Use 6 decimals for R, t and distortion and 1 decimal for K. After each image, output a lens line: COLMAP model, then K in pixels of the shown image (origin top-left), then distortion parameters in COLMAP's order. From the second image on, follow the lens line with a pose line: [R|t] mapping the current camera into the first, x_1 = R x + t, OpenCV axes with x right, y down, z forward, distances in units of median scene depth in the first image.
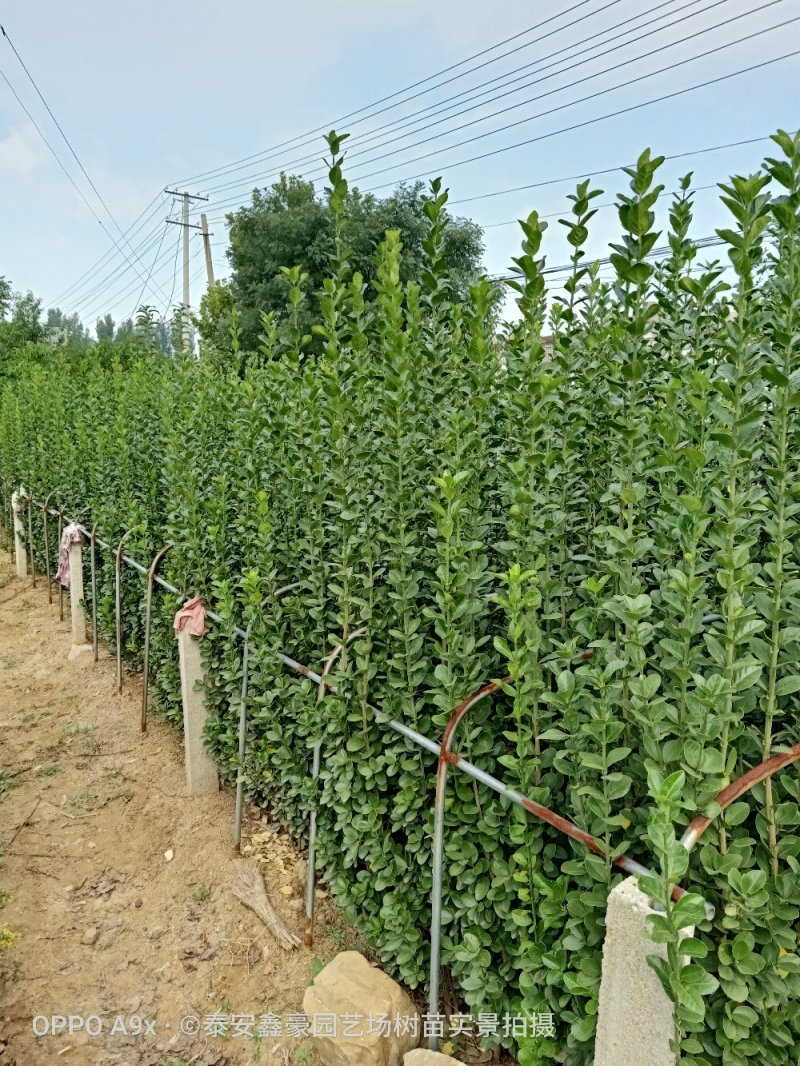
lens RADIAL K [[770.6, 0, 400.0], [0, 770.6, 533.0], [0, 0, 1]] dist [0.005009, -0.063448]
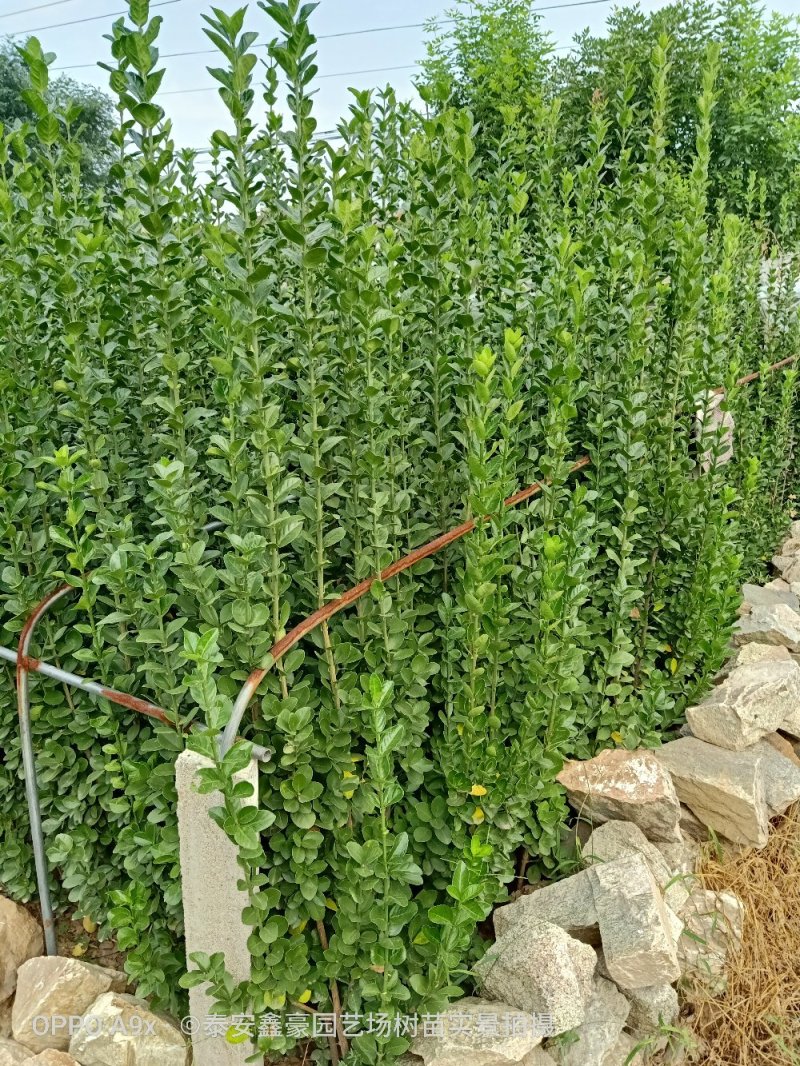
lens RADIAL K [[770.6, 0, 400.0], [0, 770.6, 533.0], [0, 0, 1]] dist [0.005009, -0.063448]
pose [[0.898722, -0.122756, 0.420987, 0.134121], [0.063769, 0.986400, 0.151490, 0.035317], [-0.433858, -0.109301, 0.894327, -0.003070]]
